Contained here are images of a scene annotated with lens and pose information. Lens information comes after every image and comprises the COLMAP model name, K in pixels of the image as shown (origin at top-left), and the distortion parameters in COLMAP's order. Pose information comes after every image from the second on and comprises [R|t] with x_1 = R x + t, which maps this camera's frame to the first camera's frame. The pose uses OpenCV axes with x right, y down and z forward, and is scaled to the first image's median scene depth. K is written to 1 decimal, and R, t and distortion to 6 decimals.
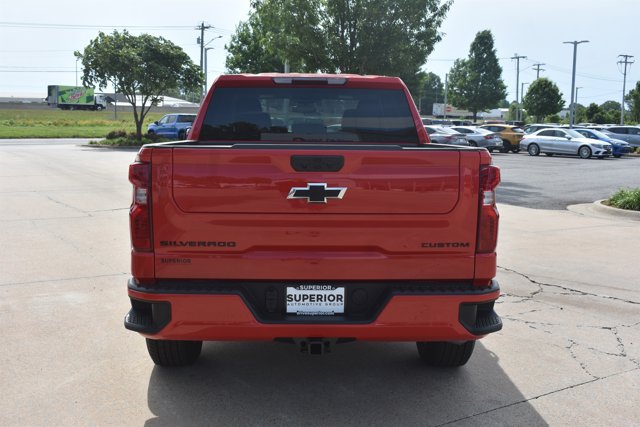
lens RADIAL K [[914.2, 0, 320.0], [0, 914.2, 213.5], [0, 0, 1]] dist [-0.118530, -0.008687]
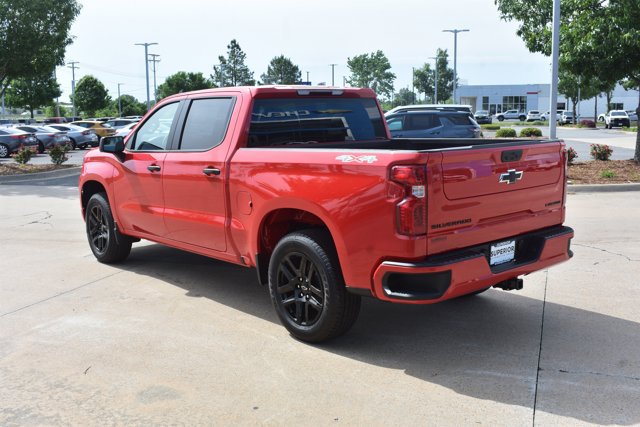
lens RADIAL K [[914.2, 0, 320.0], [0, 914.2, 213.5], [0, 0, 1]] dist [-0.118530, -0.008687]
pose [[0.661050, -0.113665, 0.741682, -0.814134], [0.101598, 0.992916, 0.061615, -0.053555], [-0.743431, 0.034623, 0.667915, 0.176019]]
